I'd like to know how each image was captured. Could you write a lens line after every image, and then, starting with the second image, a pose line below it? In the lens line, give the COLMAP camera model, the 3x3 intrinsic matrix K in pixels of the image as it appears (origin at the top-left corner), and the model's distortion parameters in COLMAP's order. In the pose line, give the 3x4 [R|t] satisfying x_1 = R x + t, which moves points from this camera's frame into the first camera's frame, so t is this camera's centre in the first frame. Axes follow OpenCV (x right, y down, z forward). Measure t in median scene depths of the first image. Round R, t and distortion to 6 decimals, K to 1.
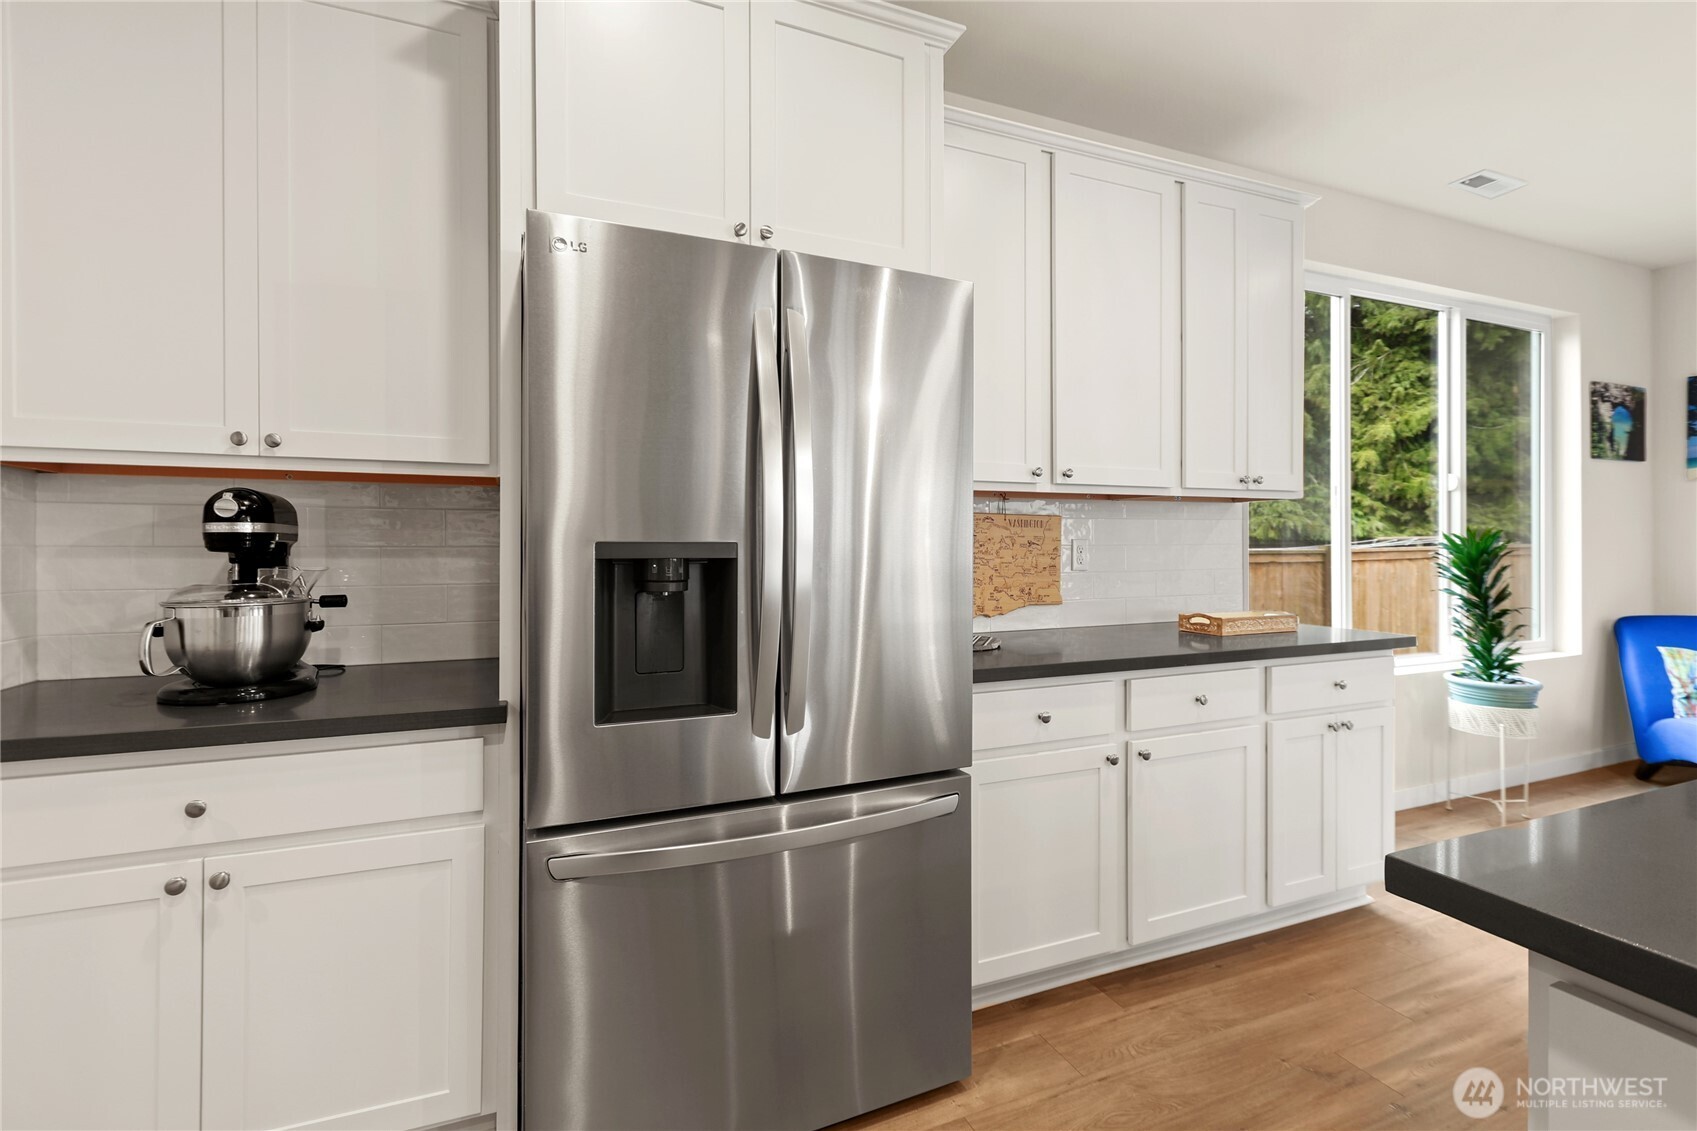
lens RADIAL K [[761.9, 0, 845.3], [0, 761.9, 547.2], [0, 0, 1]] dist [0.001809, -0.000486]
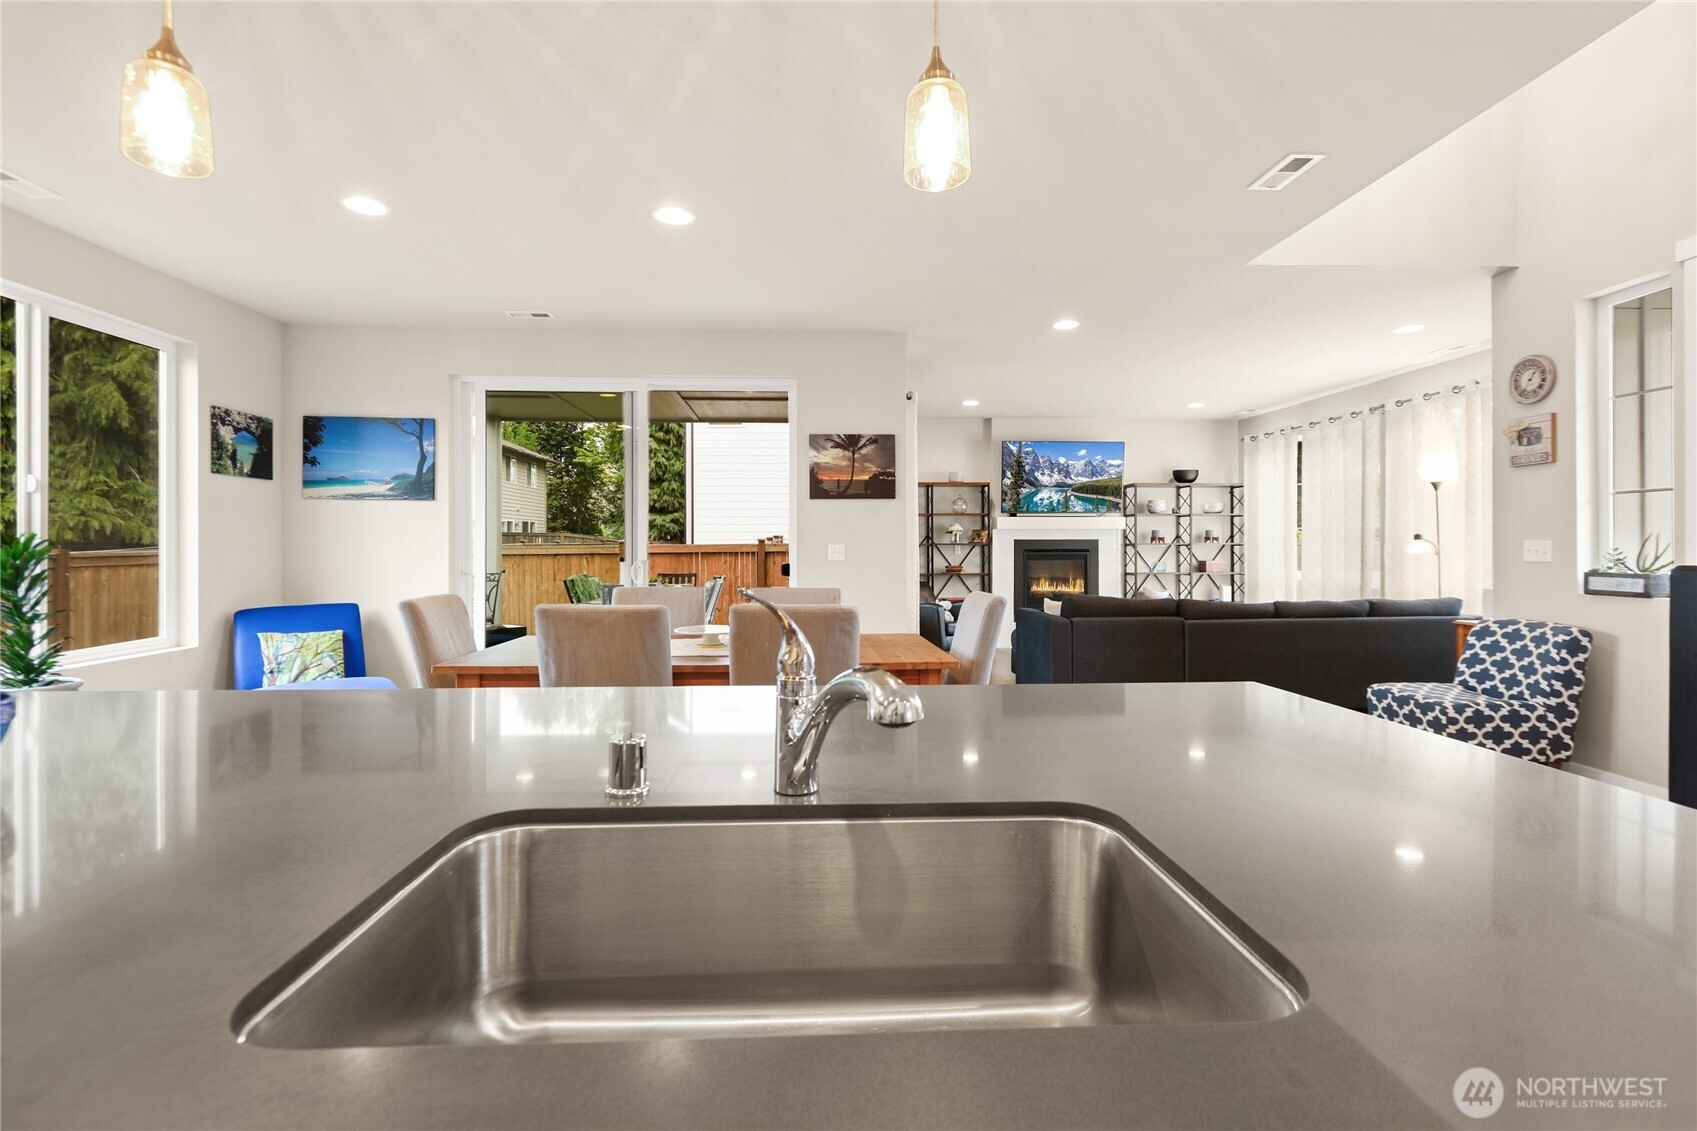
lens RADIAL K [[761.9, 0, 852.6], [0, 761.9, 544.8], [0, 0, 1]] dist [0.001809, -0.000486]
pose [[0.334104, 0.007187, 0.942509, 0.332670], [0.000477, 0.999970, -0.007794, -0.000039], [-0.942536, 0.003054, 0.334090, -0.408899]]
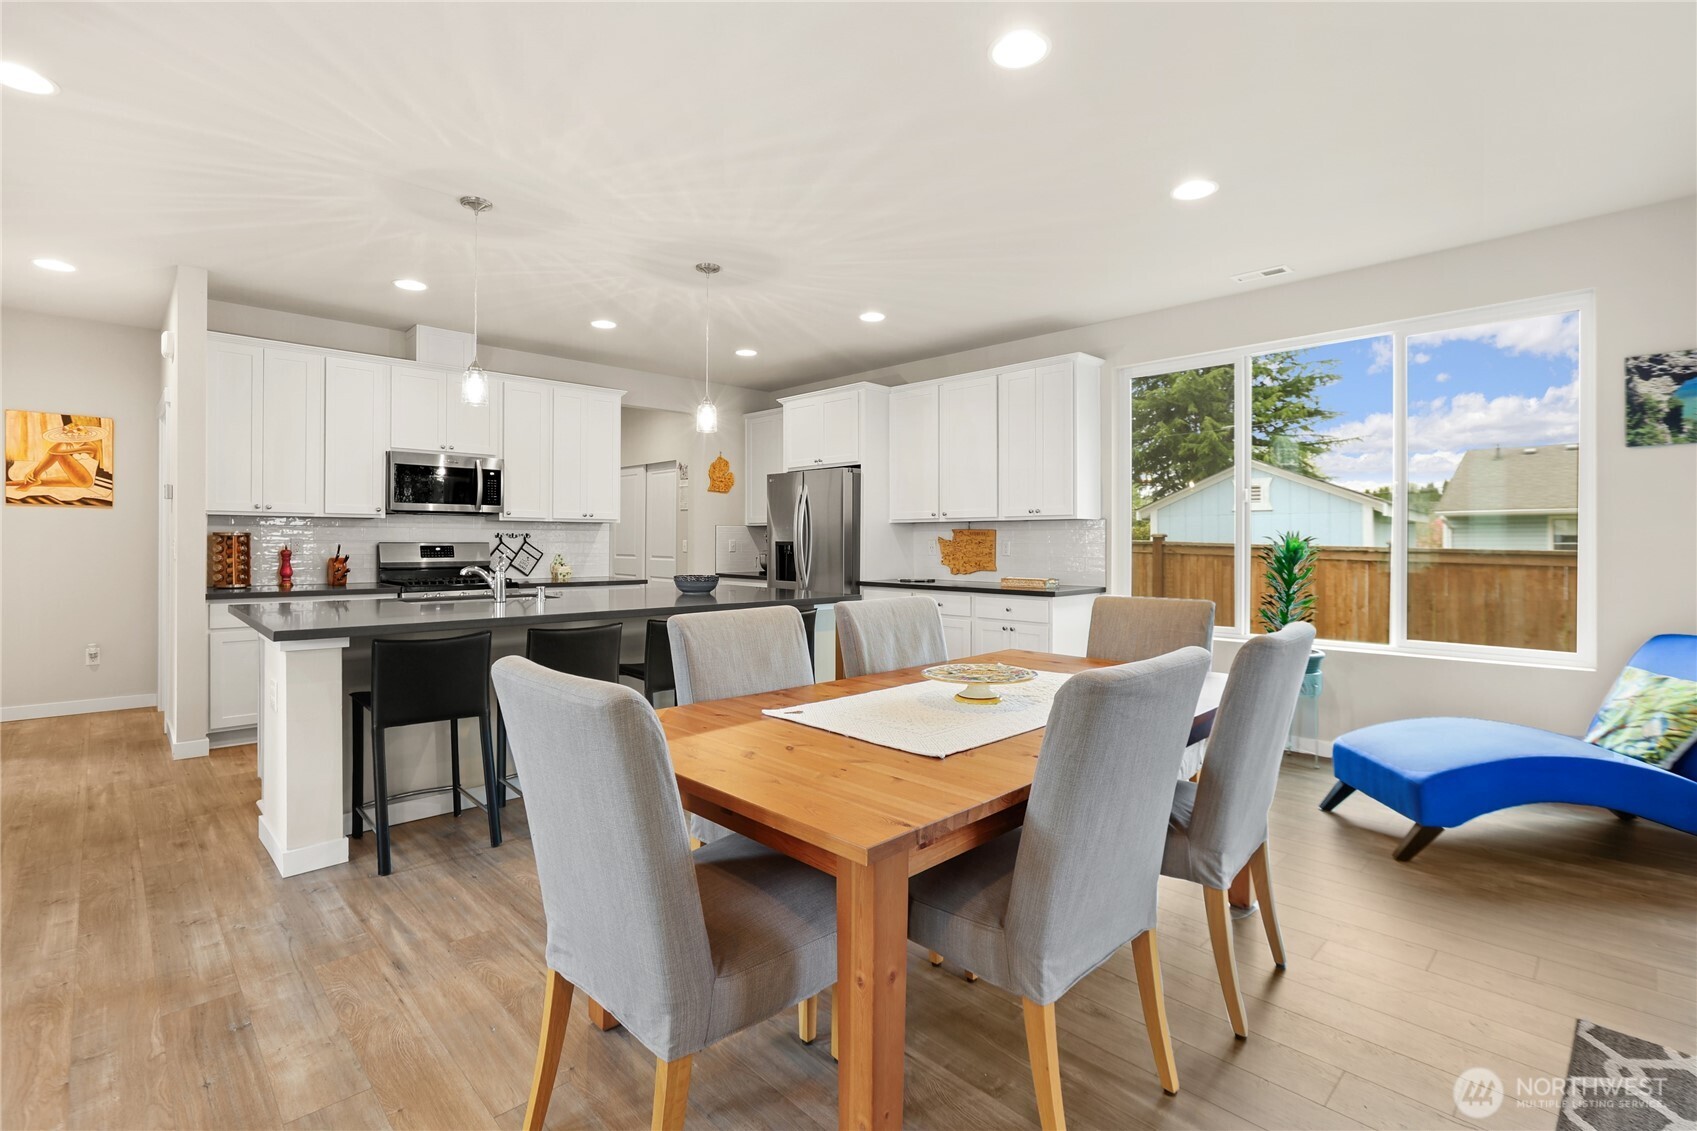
lens RADIAL K [[761.9, 0, 833.1], [0, 761.9, 557.9], [0, 0, 1]] dist [0.001809, -0.000486]
pose [[0.369341, 0.023787, -0.928989, 2.123310], [-0.007436, 0.999716, 0.022642, -0.006889], [0.929264, -0.001455, 0.369413, -0.213836]]
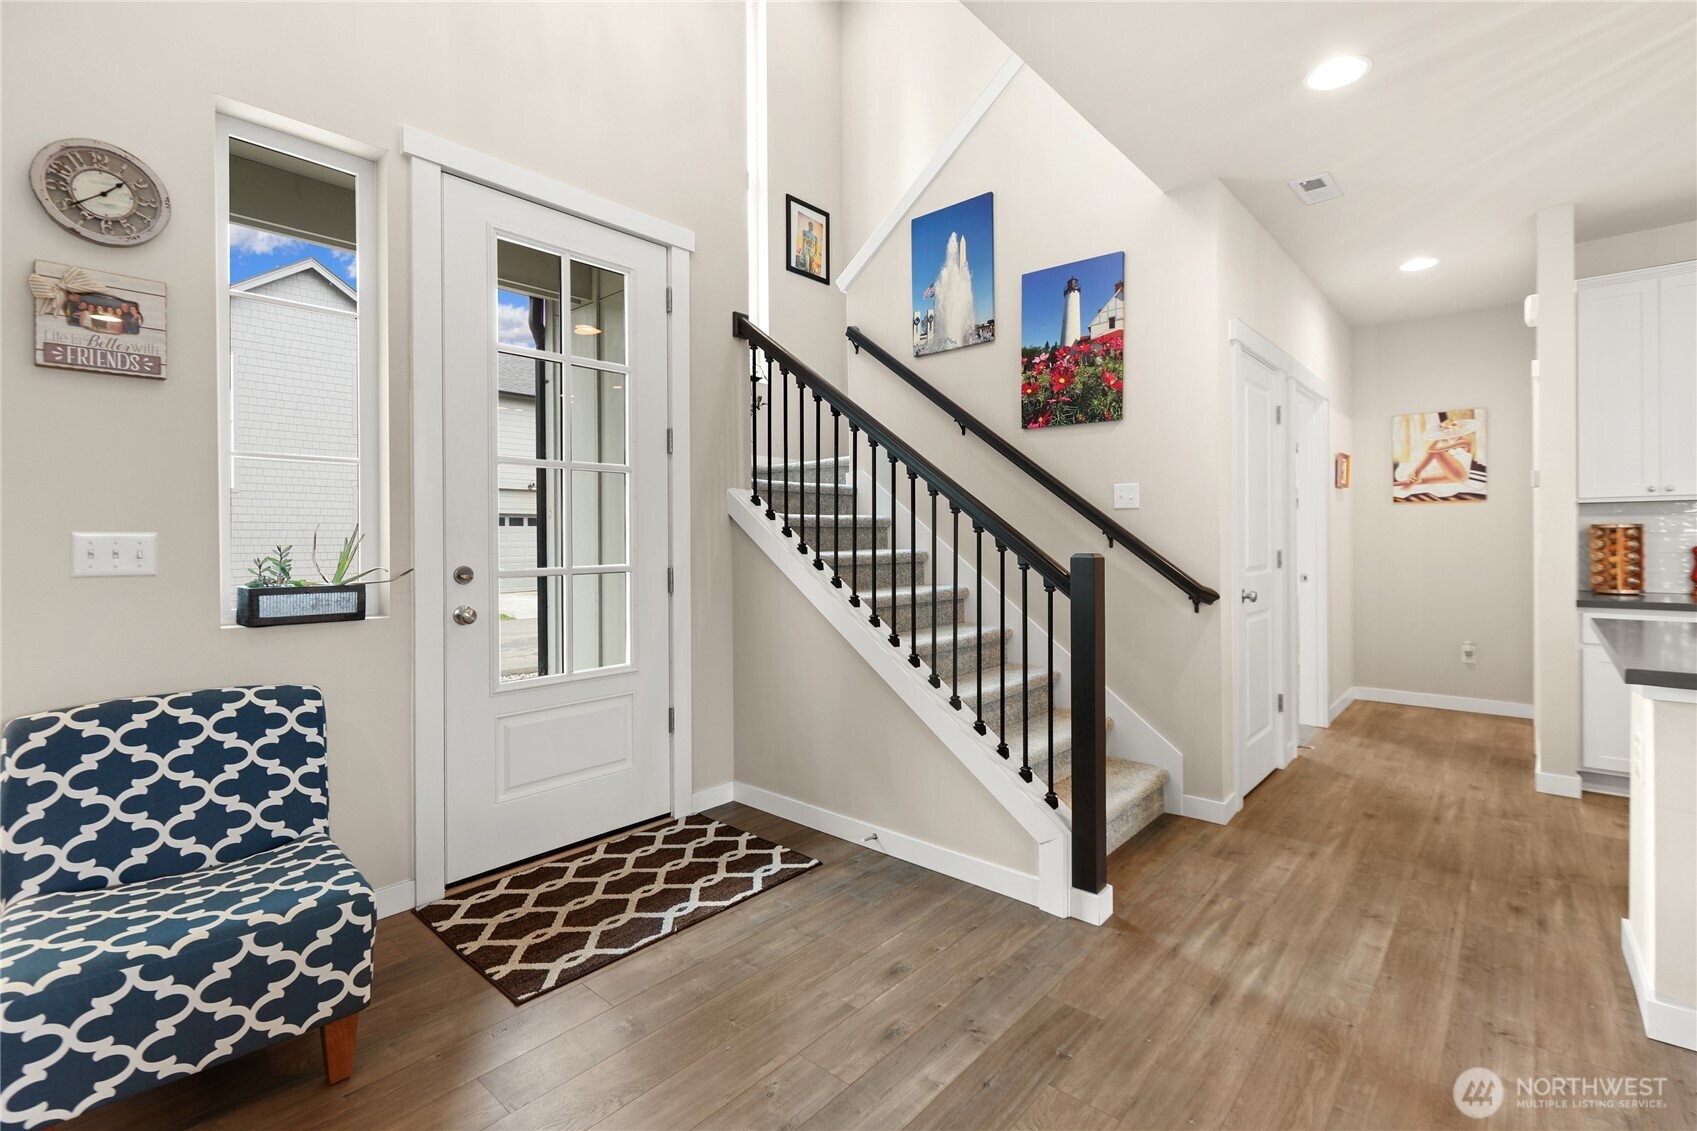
lens RADIAL K [[761.9, 0, 875.4], [0, 761.9, 533.8], [0, 0, 1]] dist [0.001809, -0.000486]
pose [[-0.891443, 0.007753, -0.453067, 1.745494], [0.010713, 0.999935, -0.003968, -0.006443], [0.453007, -0.008391, -0.891468, -0.223195]]
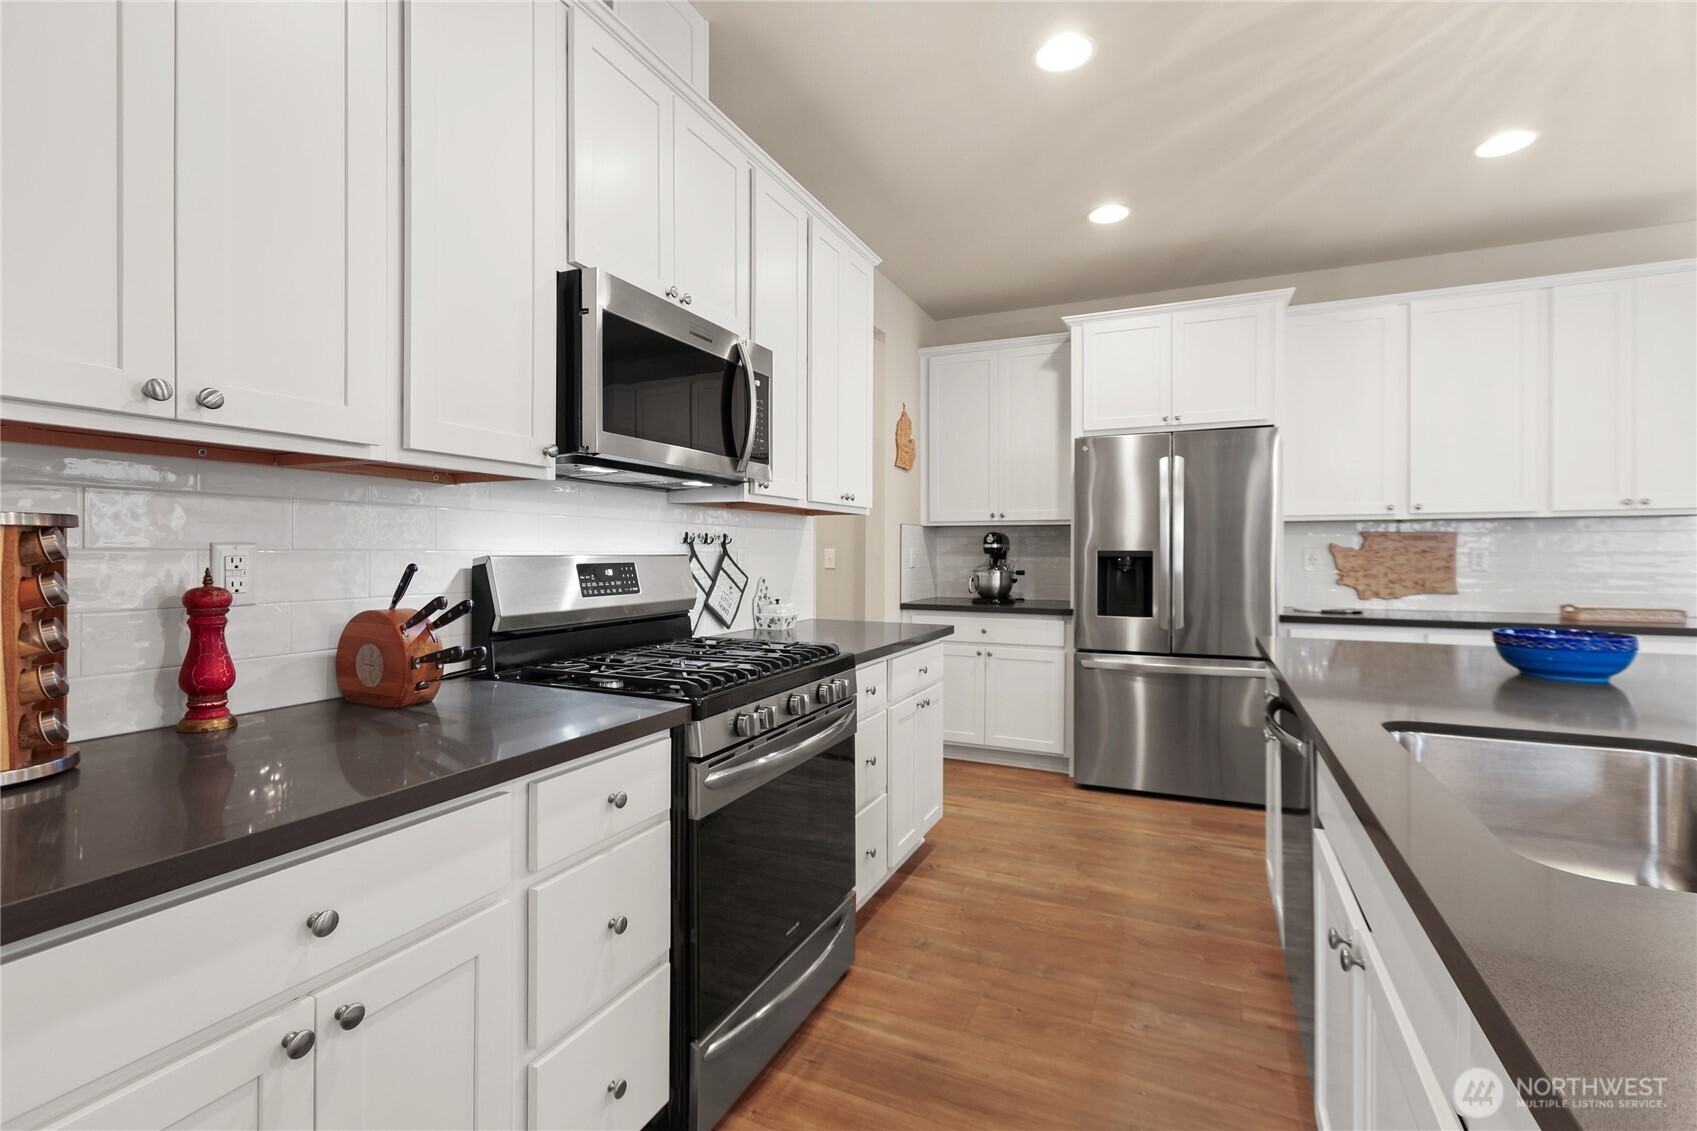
lens RADIAL K [[761.9, 0, 853.4], [0, 761.9, 555.8], [0, 0, 1]] dist [0.001809, -0.000486]
pose [[0.683654, 0.005388, -0.729786, 0.556432], [-0.003959, 0.999985, 0.003674, 0.002749], [0.729795, 0.000377, 0.683666, -0.794593]]
